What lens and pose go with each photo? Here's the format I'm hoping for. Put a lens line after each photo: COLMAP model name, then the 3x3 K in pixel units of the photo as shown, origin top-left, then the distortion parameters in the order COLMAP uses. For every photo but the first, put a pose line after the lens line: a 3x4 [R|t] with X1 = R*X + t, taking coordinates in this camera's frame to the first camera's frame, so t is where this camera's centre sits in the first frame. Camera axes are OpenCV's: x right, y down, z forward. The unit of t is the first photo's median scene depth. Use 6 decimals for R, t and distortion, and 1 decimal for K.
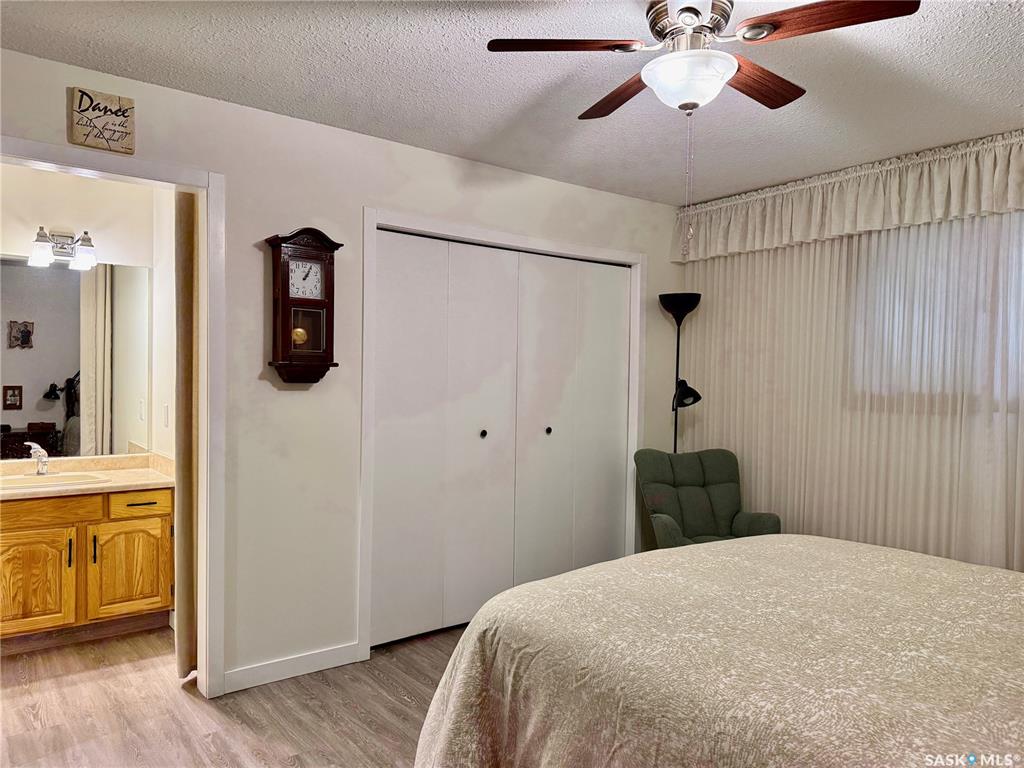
lens RADIAL K [[725.7, 0, 512.5], [0, 725.7, 390.4], [0, 0, 1]] dist [0.011316, -0.001722]
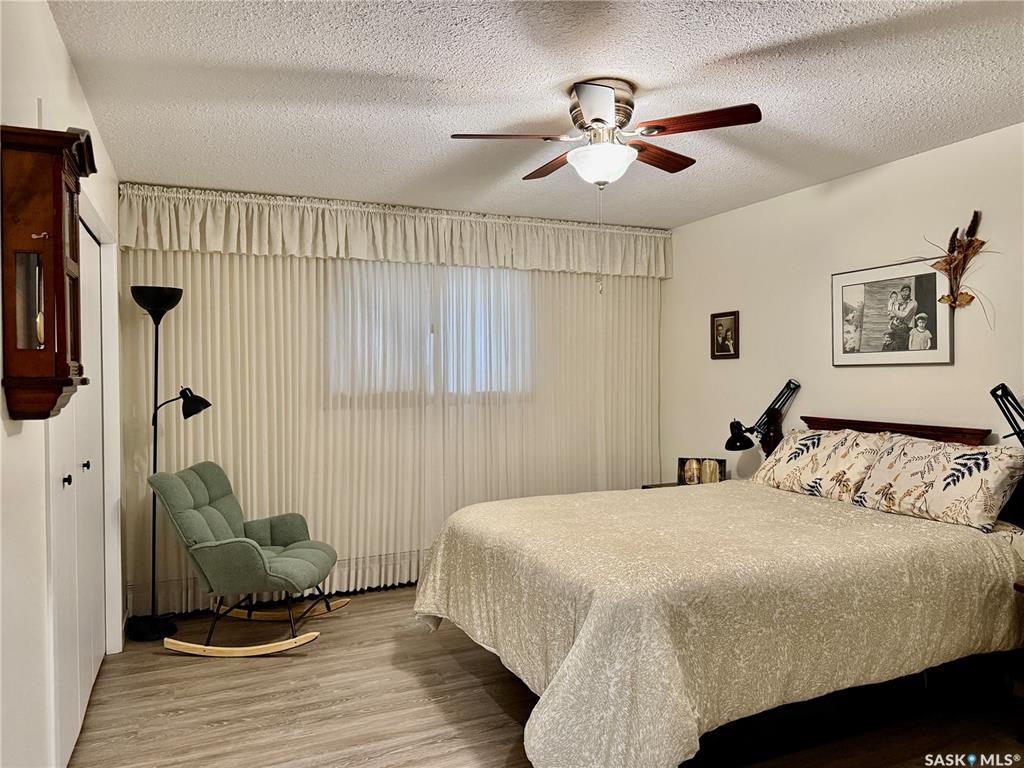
lens RADIAL K [[725.7, 0, 511.9], [0, 725.7, 381.8], [0, 0, 1]] dist [0.011316, -0.001722]
pose [[0.228523, -0.024549, 0.973229, -0.710821], [0.029015, 0.999410, 0.018397, -0.035360], [-0.973106, 0.024034, 0.229100, 0.555758]]
